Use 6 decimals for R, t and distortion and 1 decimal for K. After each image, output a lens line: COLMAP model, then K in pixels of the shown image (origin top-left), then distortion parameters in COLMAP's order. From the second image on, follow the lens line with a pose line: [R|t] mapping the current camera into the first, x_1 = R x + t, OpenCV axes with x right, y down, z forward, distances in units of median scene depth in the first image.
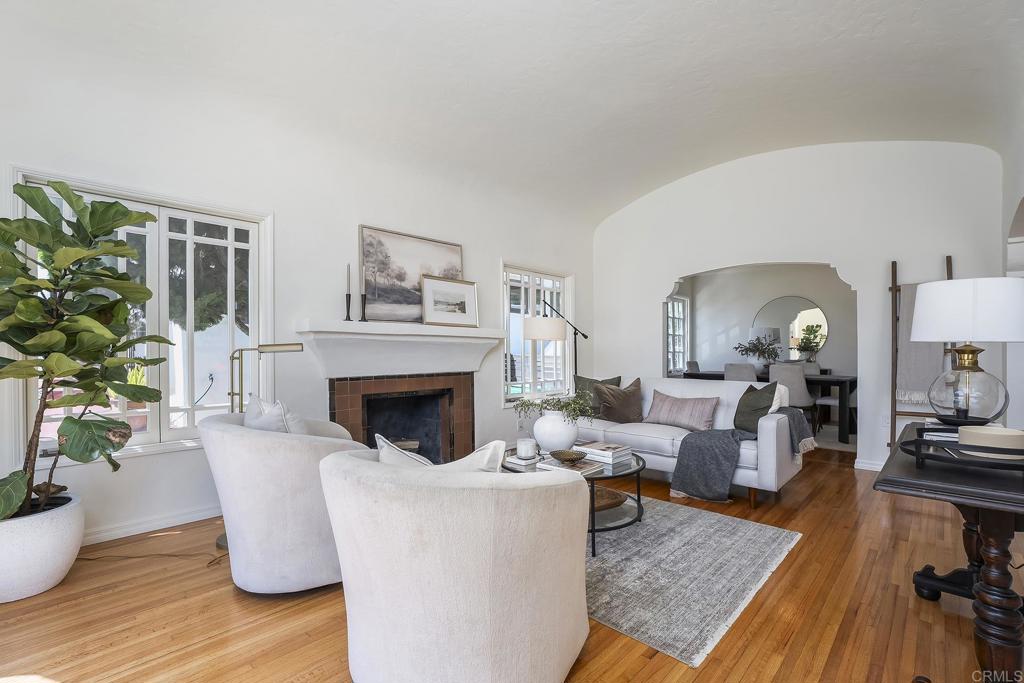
lens RADIAL K [[462.4, 0, 512.0], [0, 462.4, 341.5], [0, 0, 1]] dist [-0.042664, 0.024118]
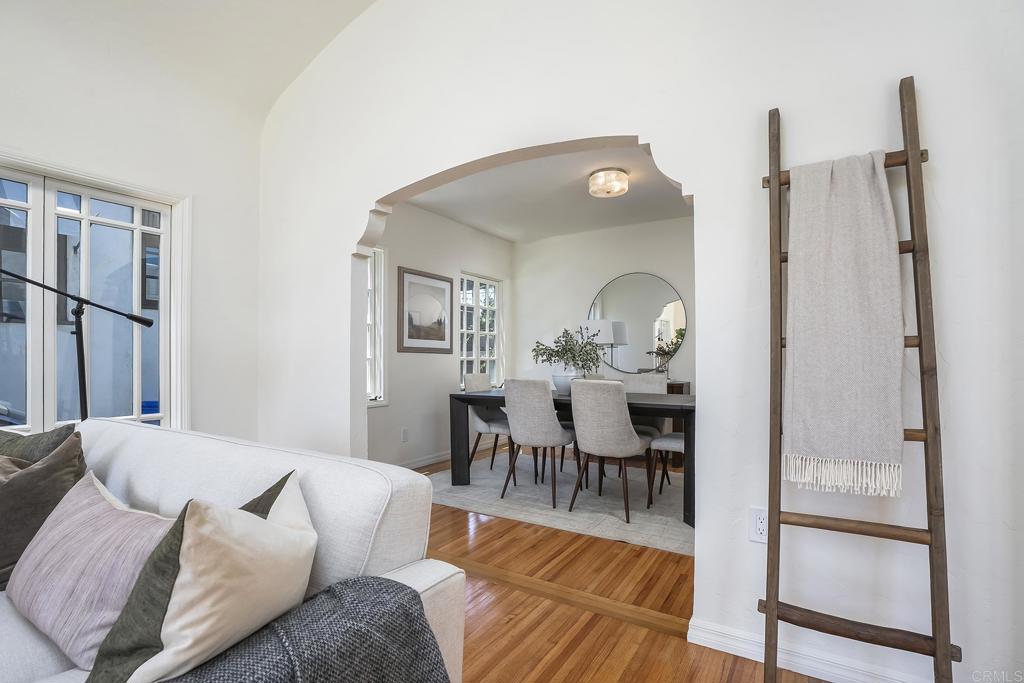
lens RADIAL K [[491.8, 0, 512.7], [0, 491.8, 354.3], [0, 0, 1]] dist [-0.046494, 0.012740]
pose [[0.980689, -0.003079, 0.195547, 0.553333], [0.002159, 0.999986, 0.004921, 0.024607], [-0.195559, -0.004404, 0.980682, 0.653819]]
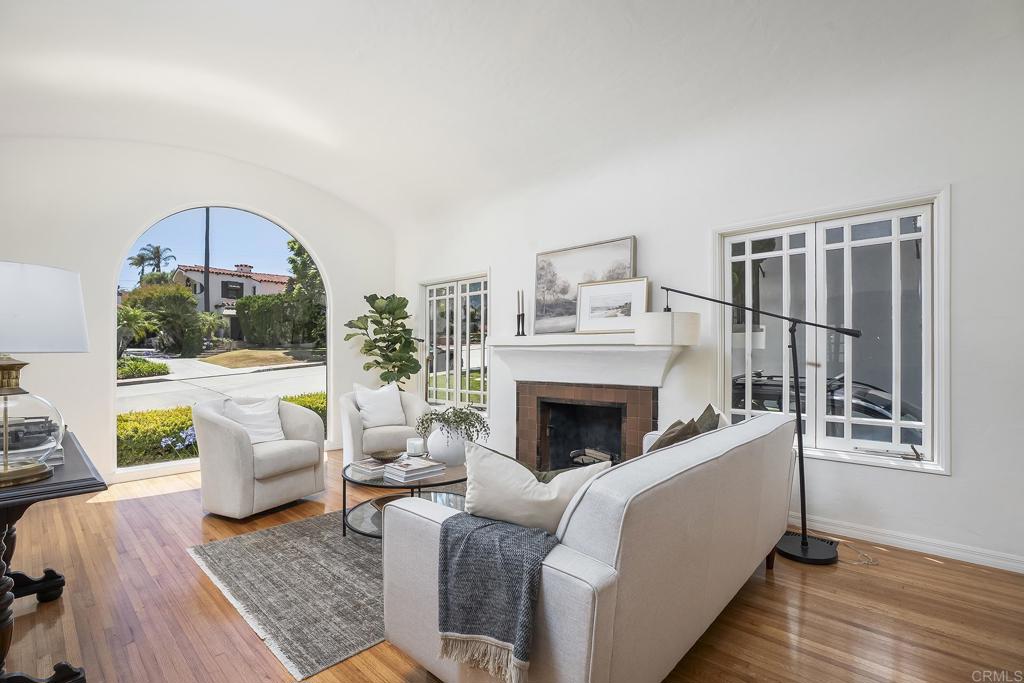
lens RADIAL K [[473.1, 0, 512.8], [0, 473.1, 352.4], [0, 0, 1]] dist [-0.045996, 0.018178]
pose [[0.011458, -0.010833, -0.999876, 0.841740], [0.011913, 0.999872, -0.010697, 0.012510], [0.999863, -0.011789, 0.011586, 0.868070]]
